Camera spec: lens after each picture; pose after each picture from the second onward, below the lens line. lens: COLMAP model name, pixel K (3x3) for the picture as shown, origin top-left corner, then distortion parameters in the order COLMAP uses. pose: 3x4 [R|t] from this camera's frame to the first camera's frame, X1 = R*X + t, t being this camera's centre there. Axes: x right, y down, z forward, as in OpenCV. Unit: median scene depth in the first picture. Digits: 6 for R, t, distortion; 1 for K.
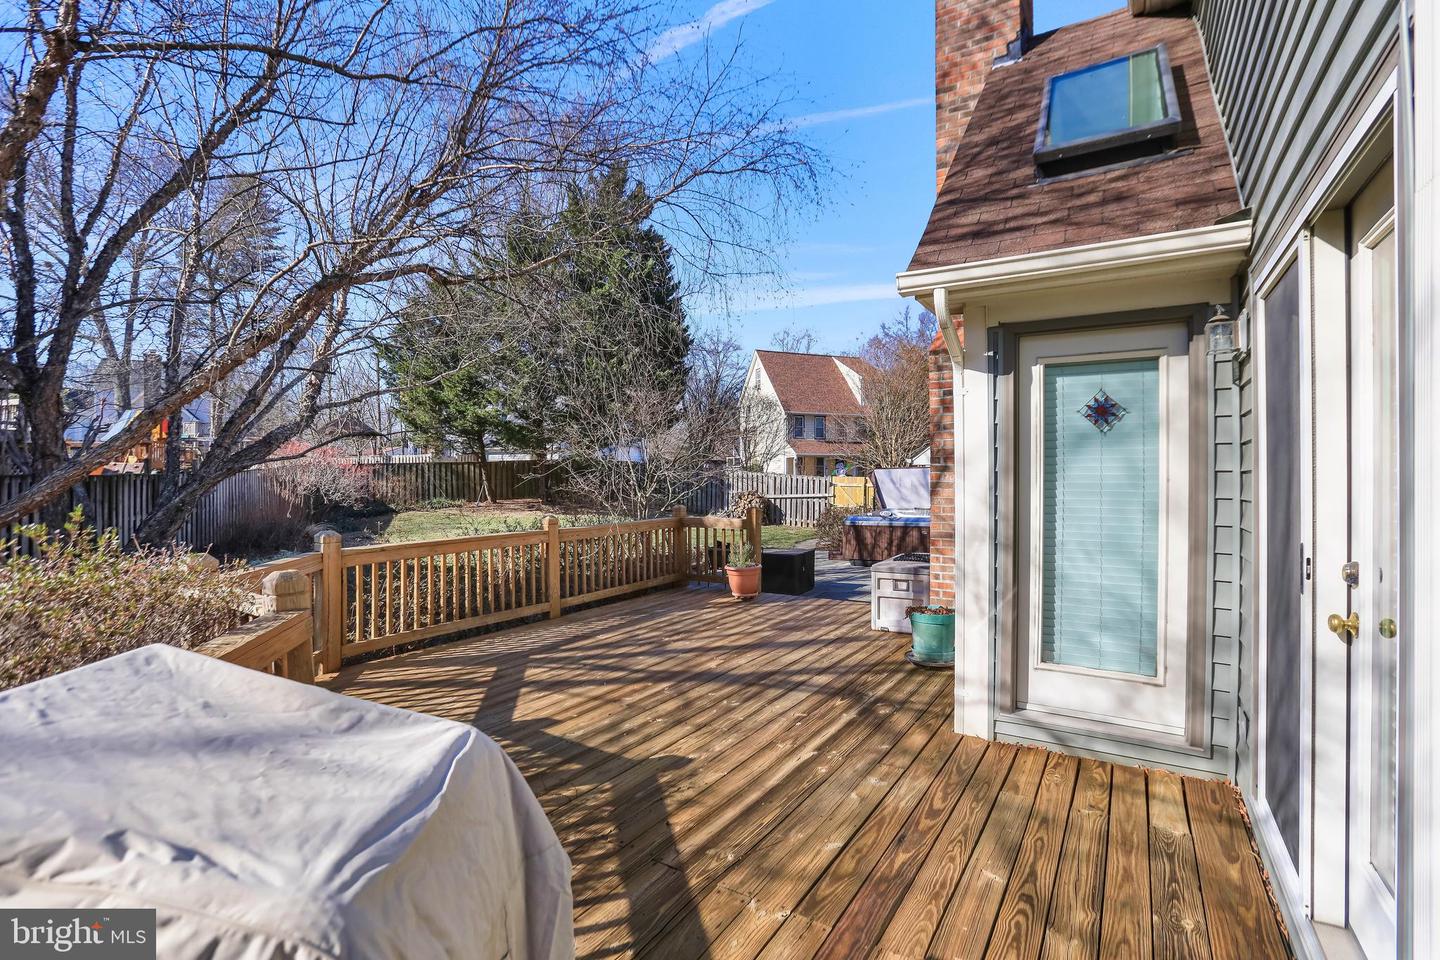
lens RADIAL K [[661.7, 0, 717.0], [0, 661.7, 475.4], [0, 0, 1]] dist [-0.048967, 0.014383]
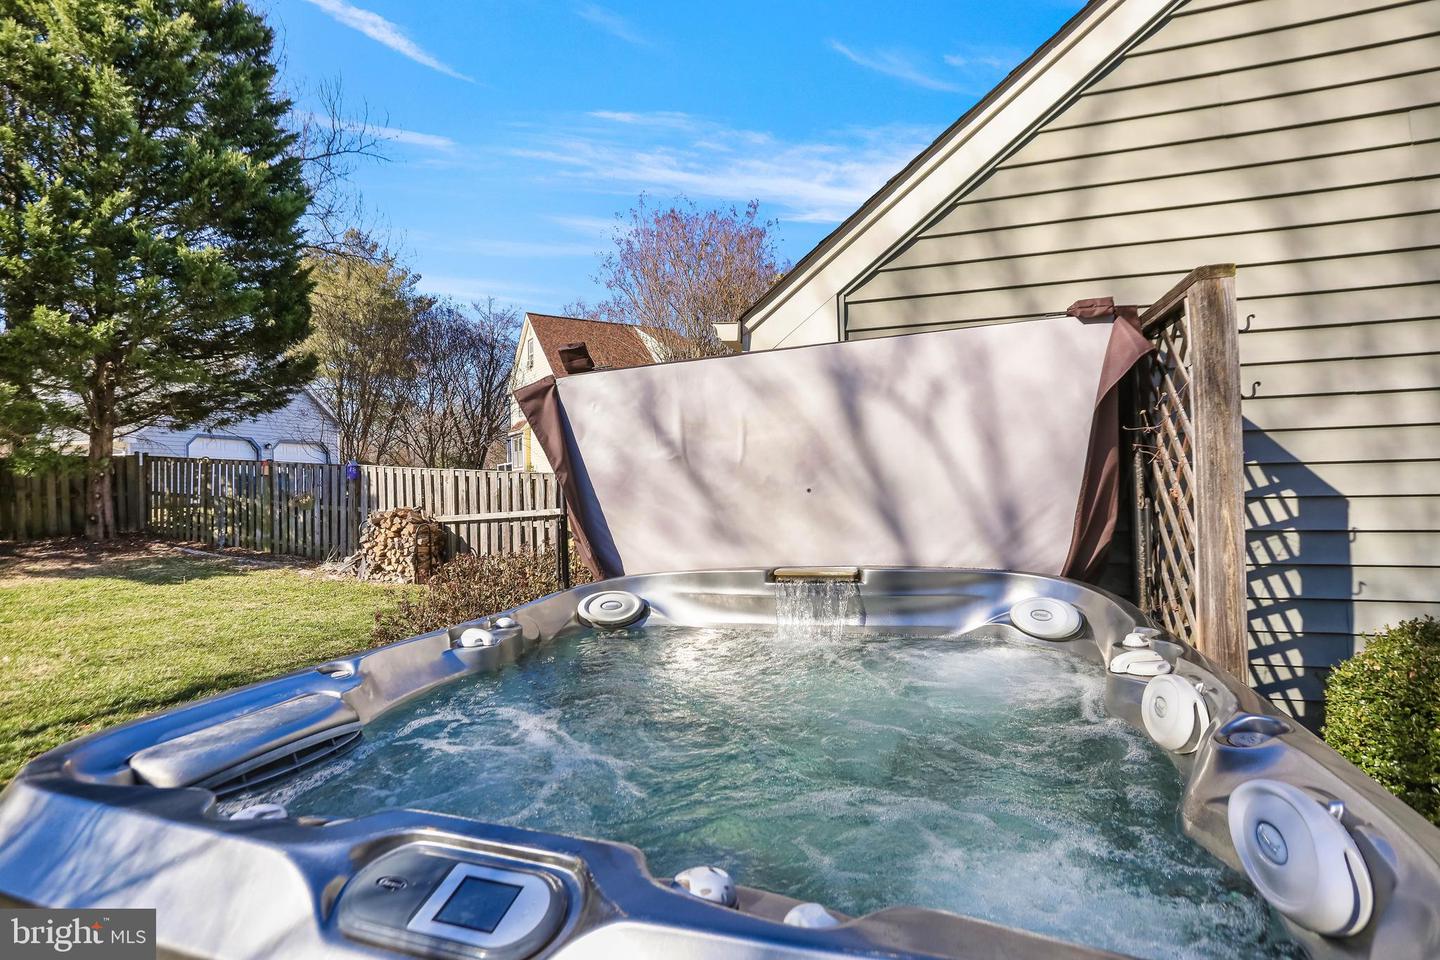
lens RADIAL K [[661.7, 0, 730.0], [0, 661.7, 490.2], [0, 0, 1]] dist [-0.048967, 0.014383]
pose [[0.961797, -0.031584, 0.271936, 0.147712], [0.031475, 0.999493, 0.004765, 0.015913], [-0.271949, 0.003977, 0.962303, 0.504666]]
